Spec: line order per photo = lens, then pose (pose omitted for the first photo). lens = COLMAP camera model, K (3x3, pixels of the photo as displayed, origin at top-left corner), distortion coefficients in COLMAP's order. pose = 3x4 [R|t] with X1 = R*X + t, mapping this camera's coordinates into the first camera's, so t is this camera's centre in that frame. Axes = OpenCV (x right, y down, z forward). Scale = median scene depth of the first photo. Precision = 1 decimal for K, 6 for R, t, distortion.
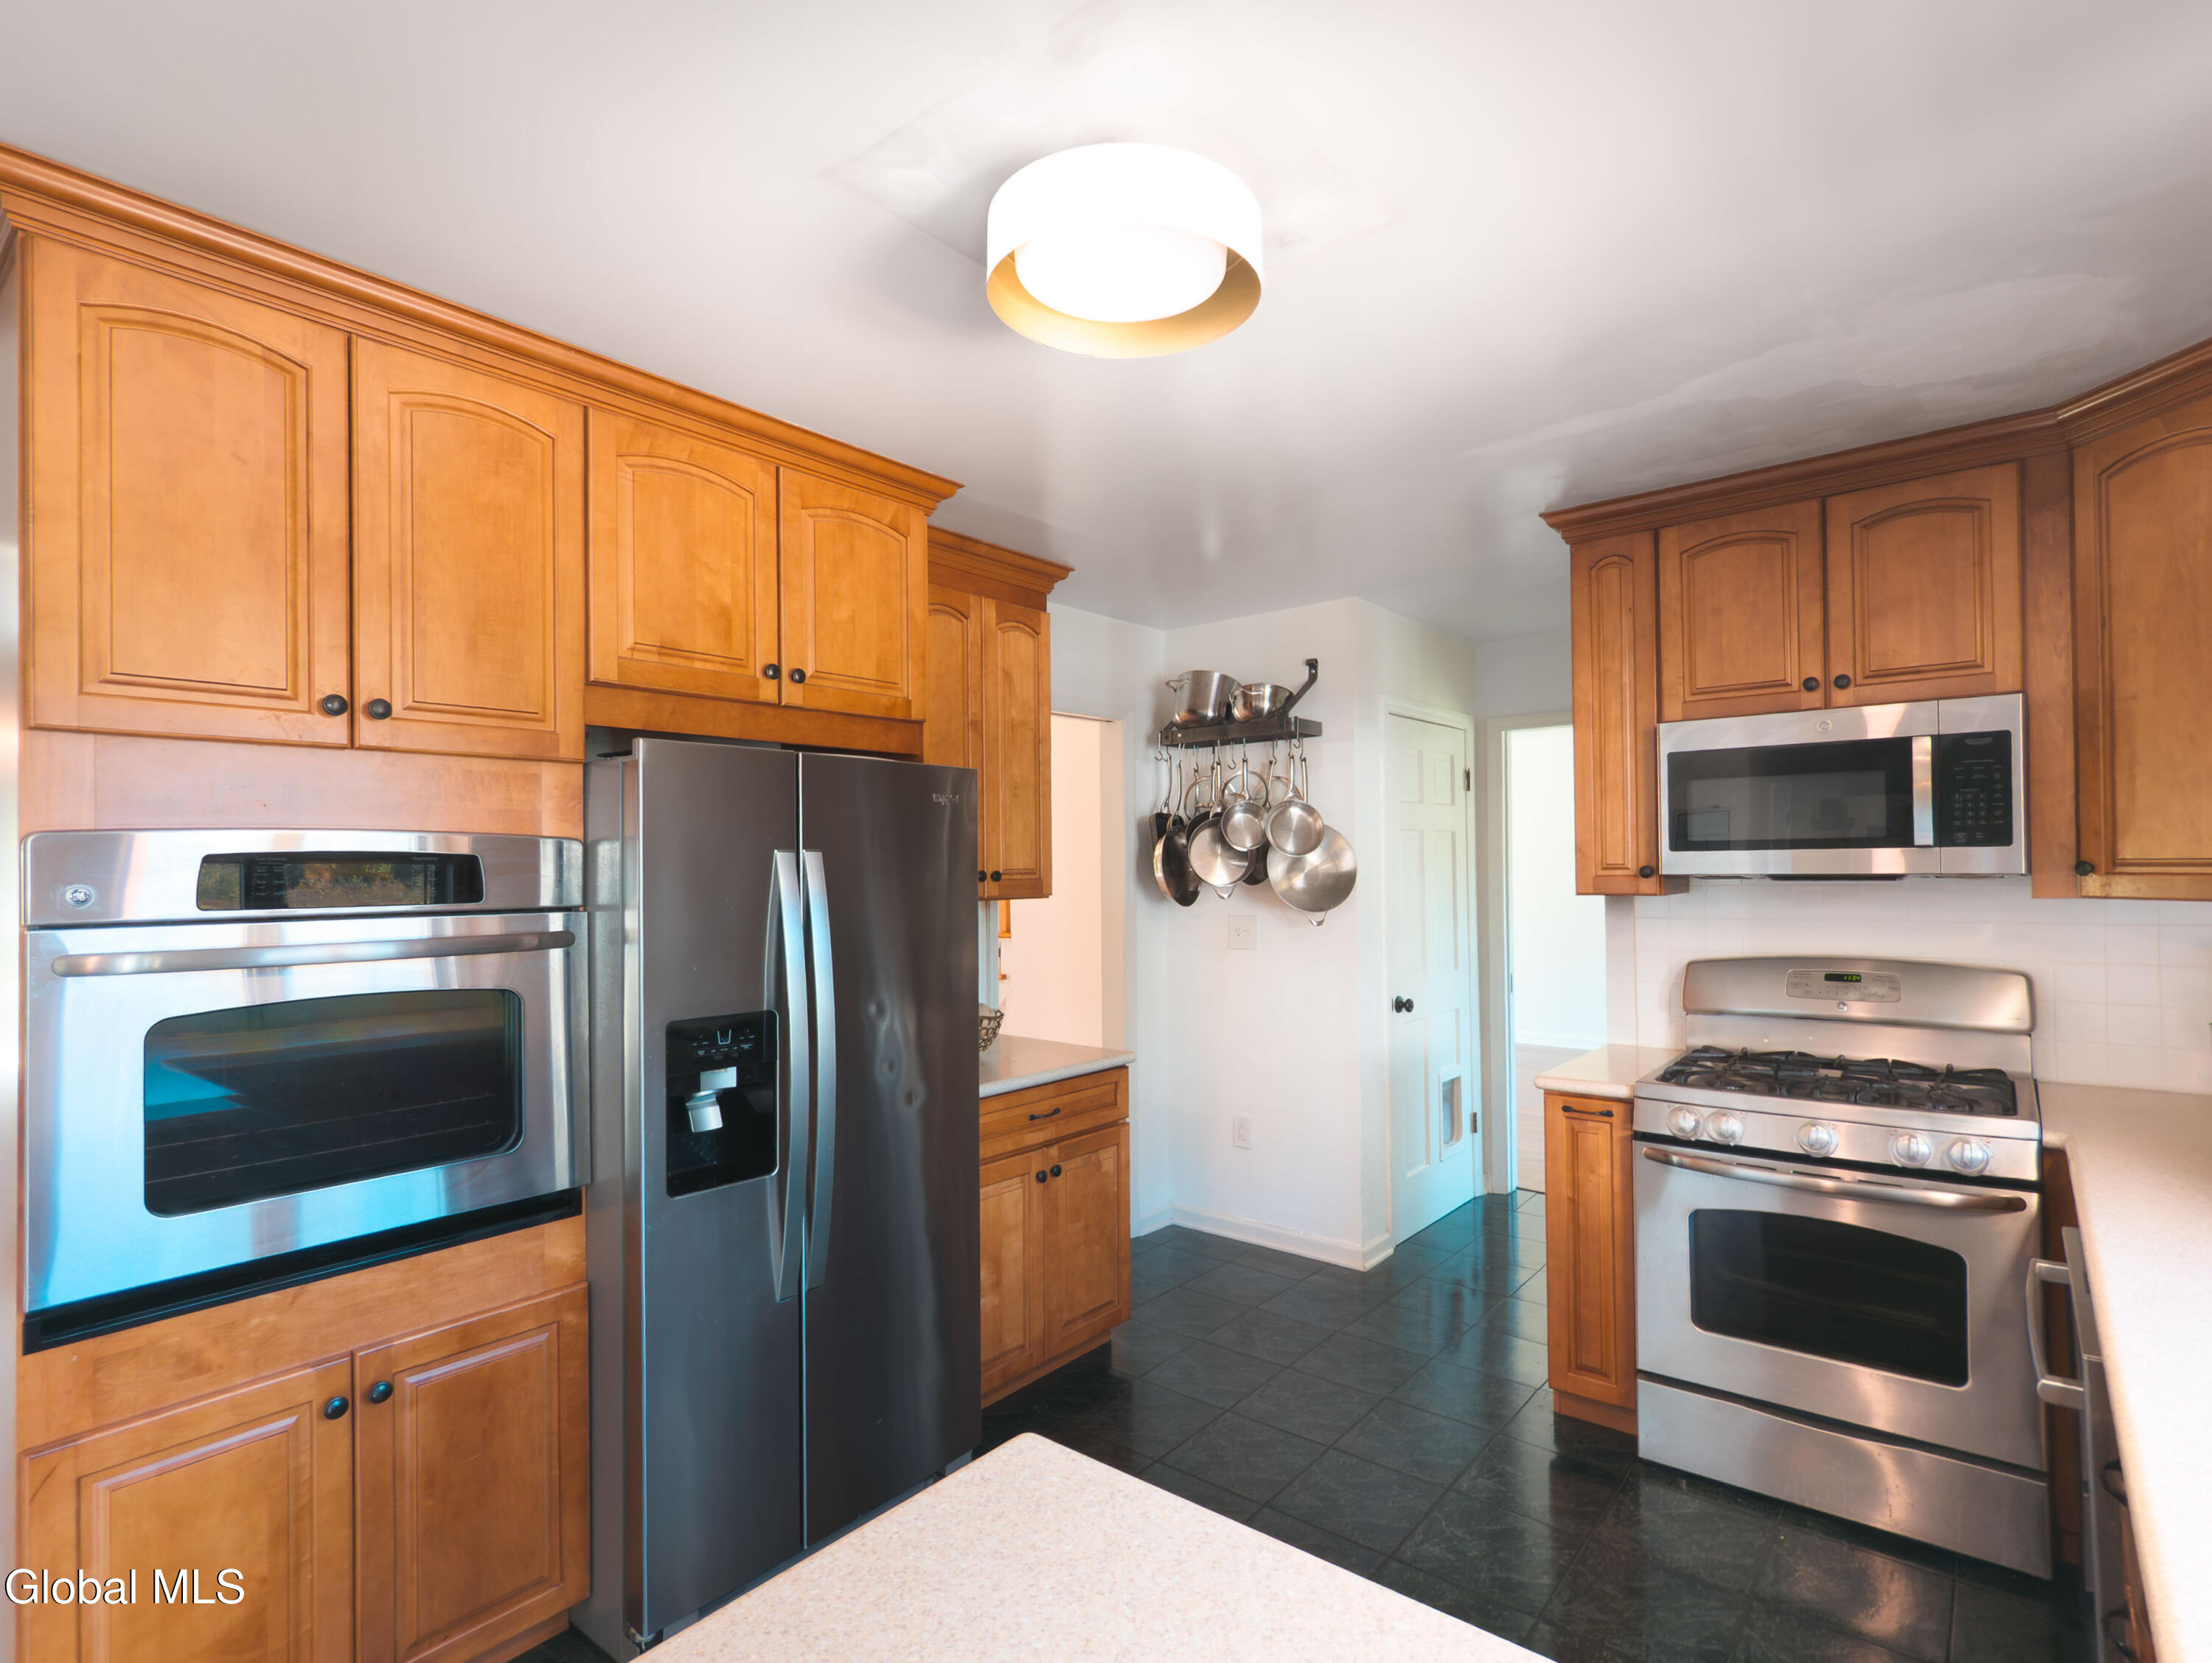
lens RADIAL K [[1119.5, 0, 1098.5], [0, 1119.5, 844.1], [0, 0, 1]] dist [-0.002617, 0.003472]
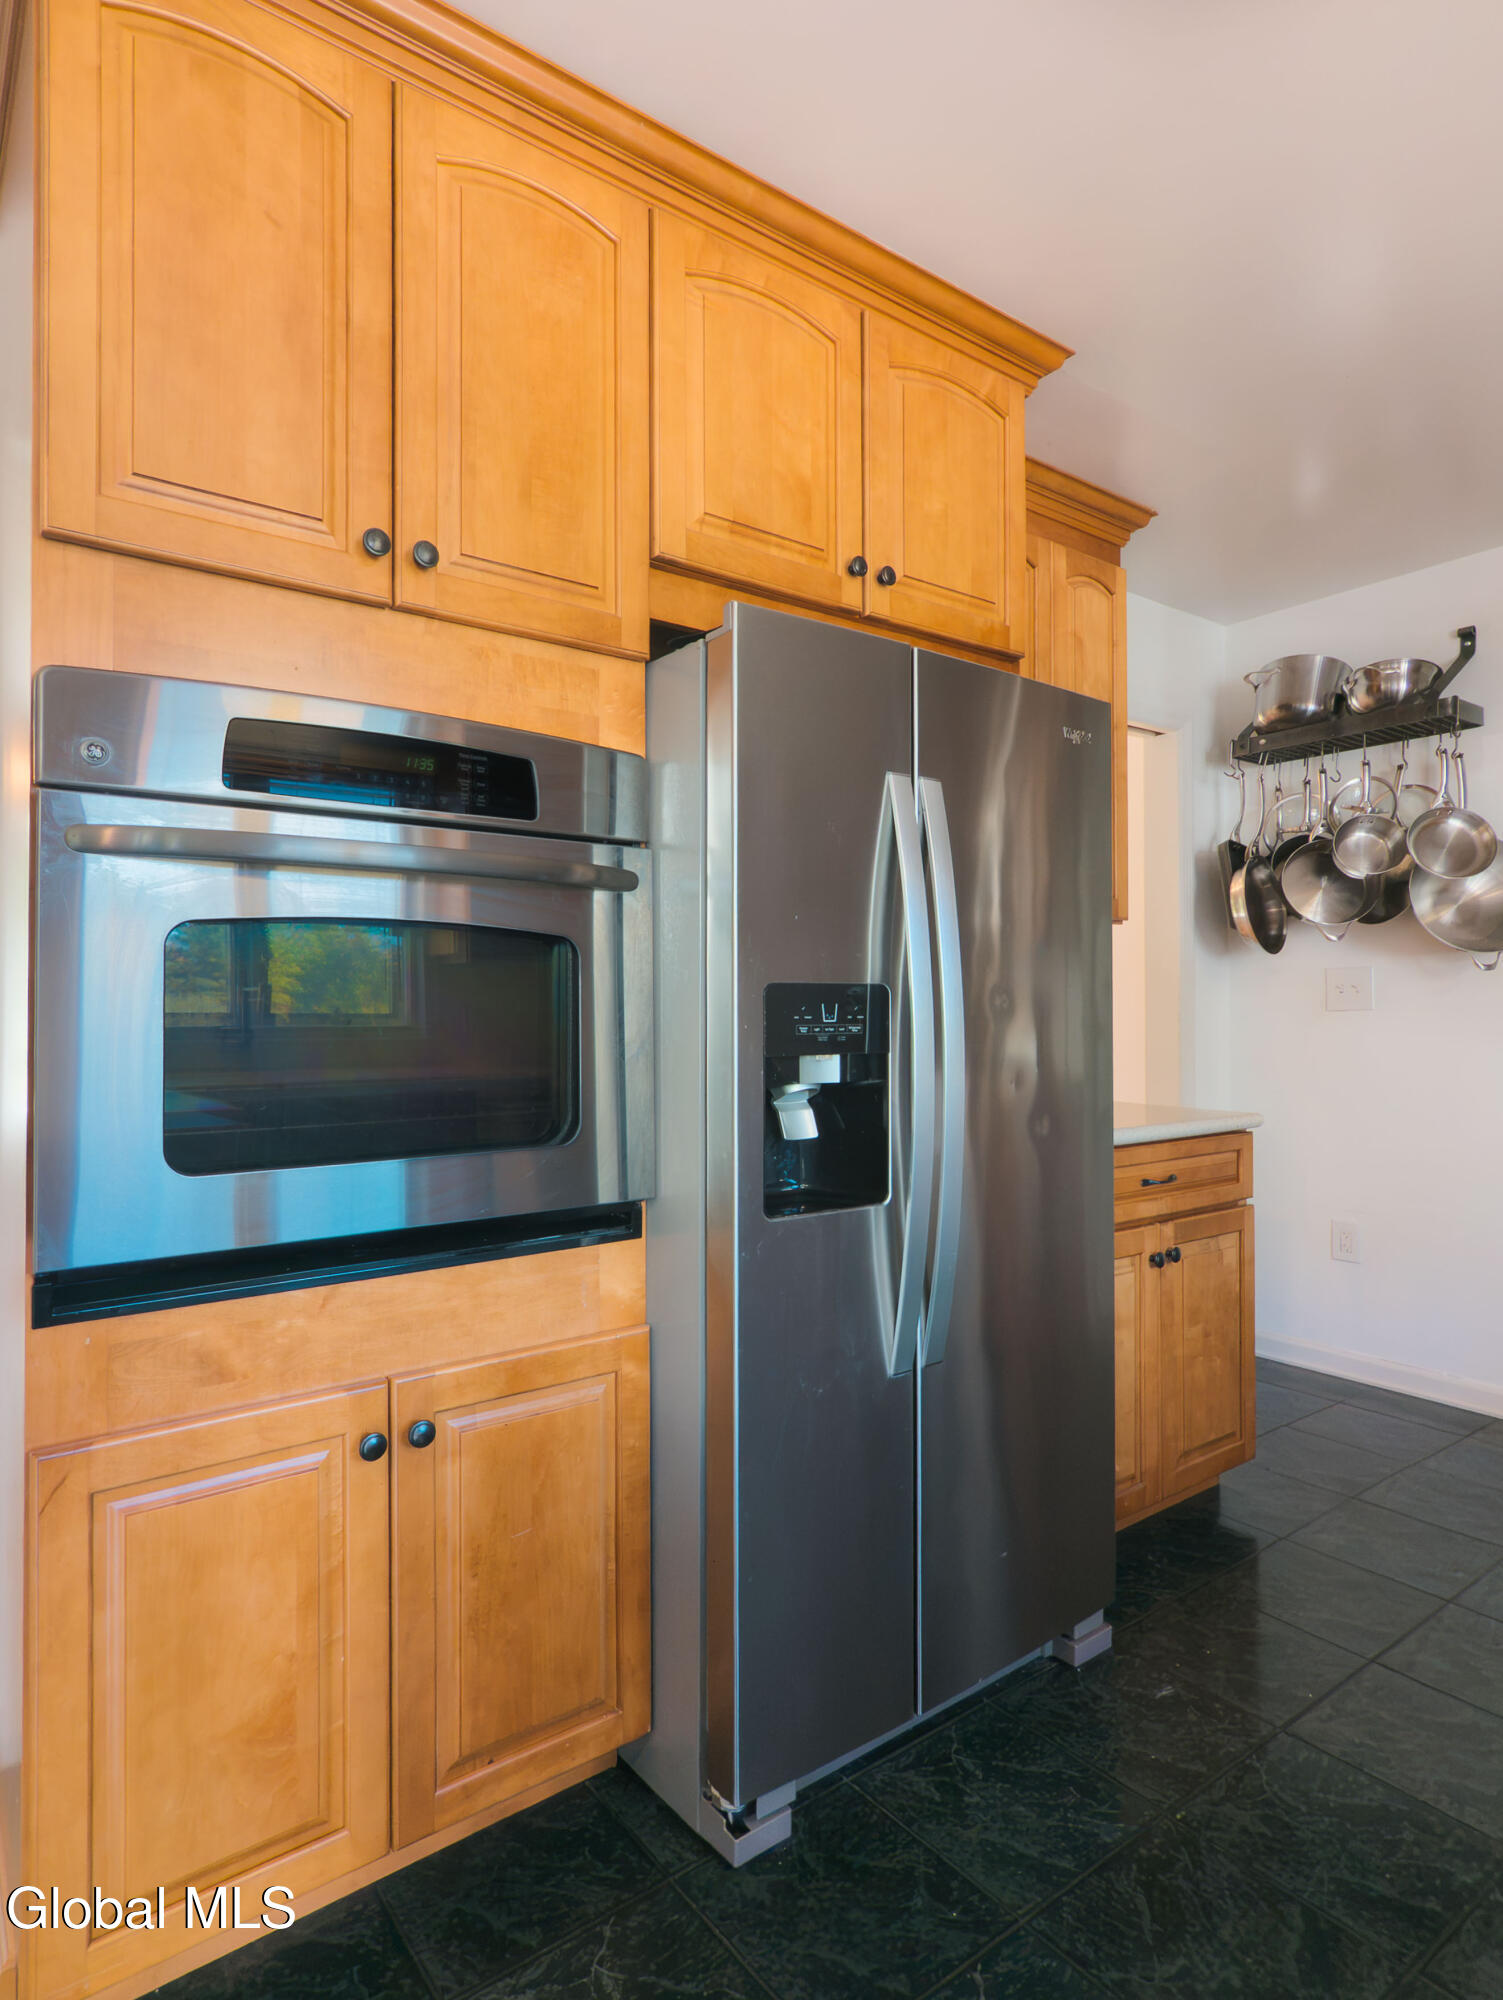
lens RADIAL K [[1088.2, 0, 698.9], [0, 1088.2, 1001.6], [0, 0, 1]] dist [-0.000871, 0.003184]
pose [[0.970844, 0.017567, -0.239067, -0.241163], [-0.014397, 0.999784, 0.014999, 0.152409], [0.239279, -0.011120, 0.970887, 0.275073]]
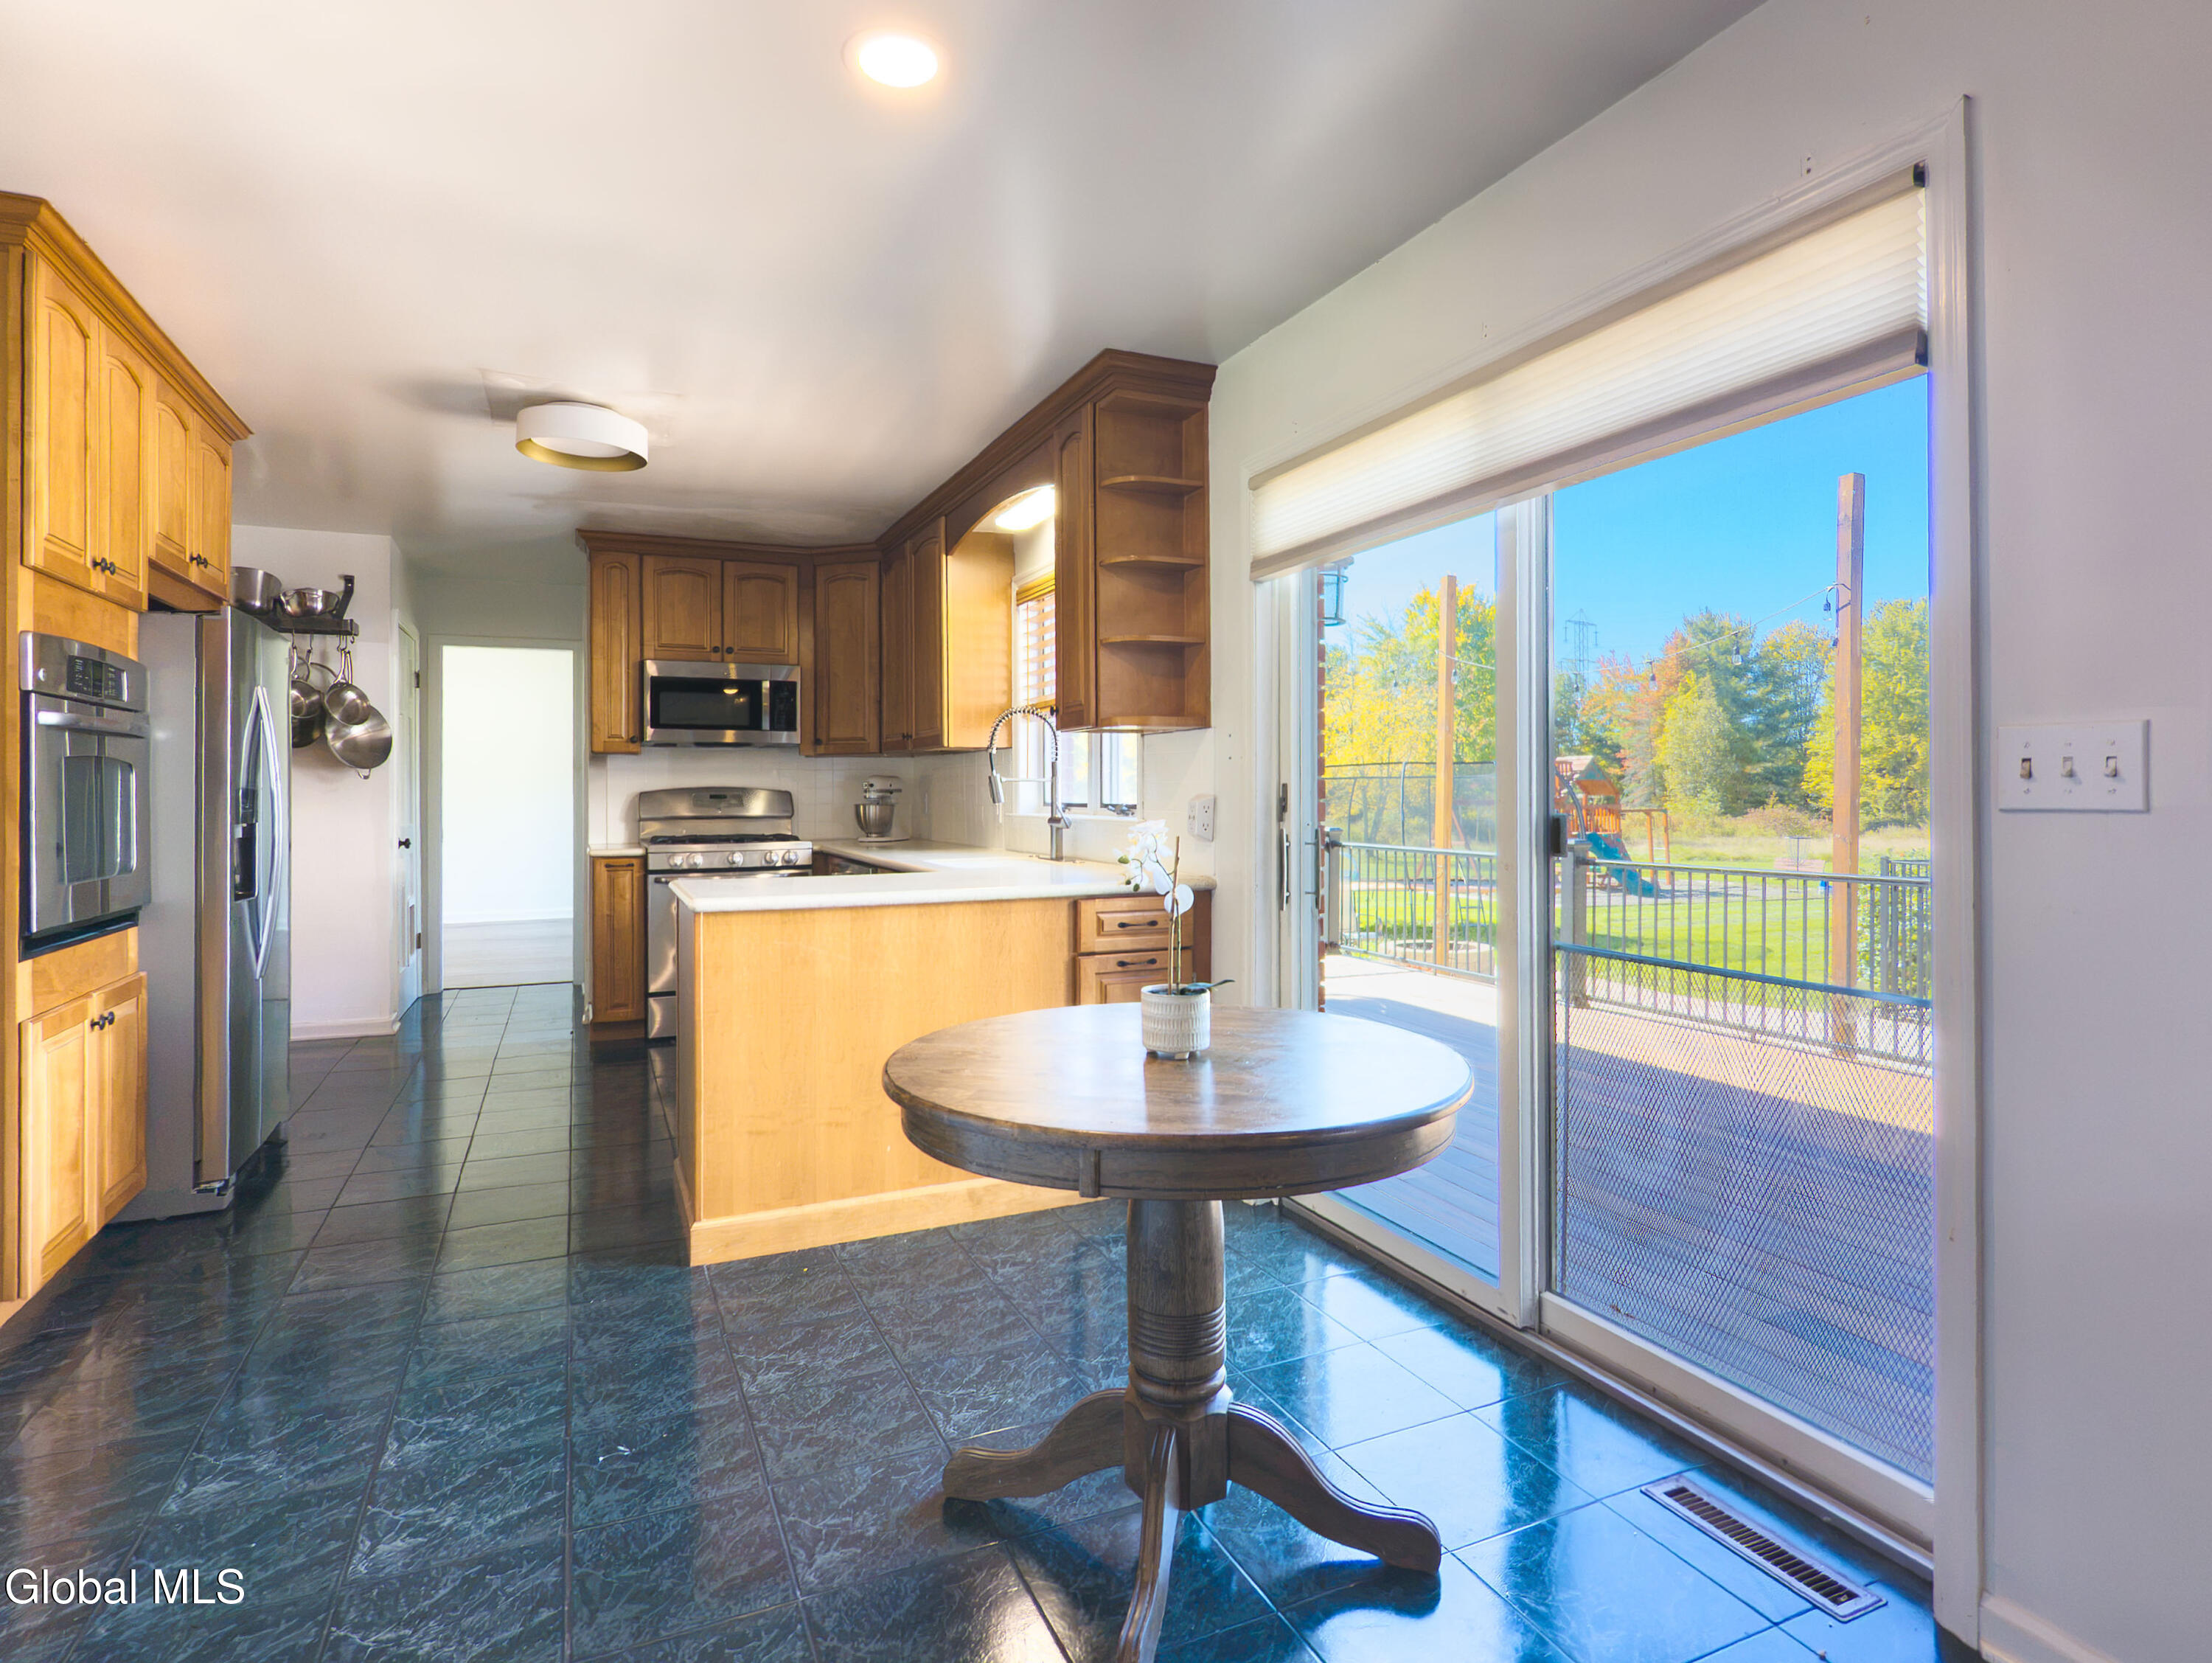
lens RADIAL K [[1203.7, 0, 1100.2], [0, 1203.7, 792.9], [0, 0, 1]] dist [-0.000871, 0.003184]
pose [[0.429110, 0.017749, 0.903078, -1.230770], [-0.017832, 0.999779, -0.011176, 0.153306], [-0.903076, -0.011307, 0.429331, -0.685785]]
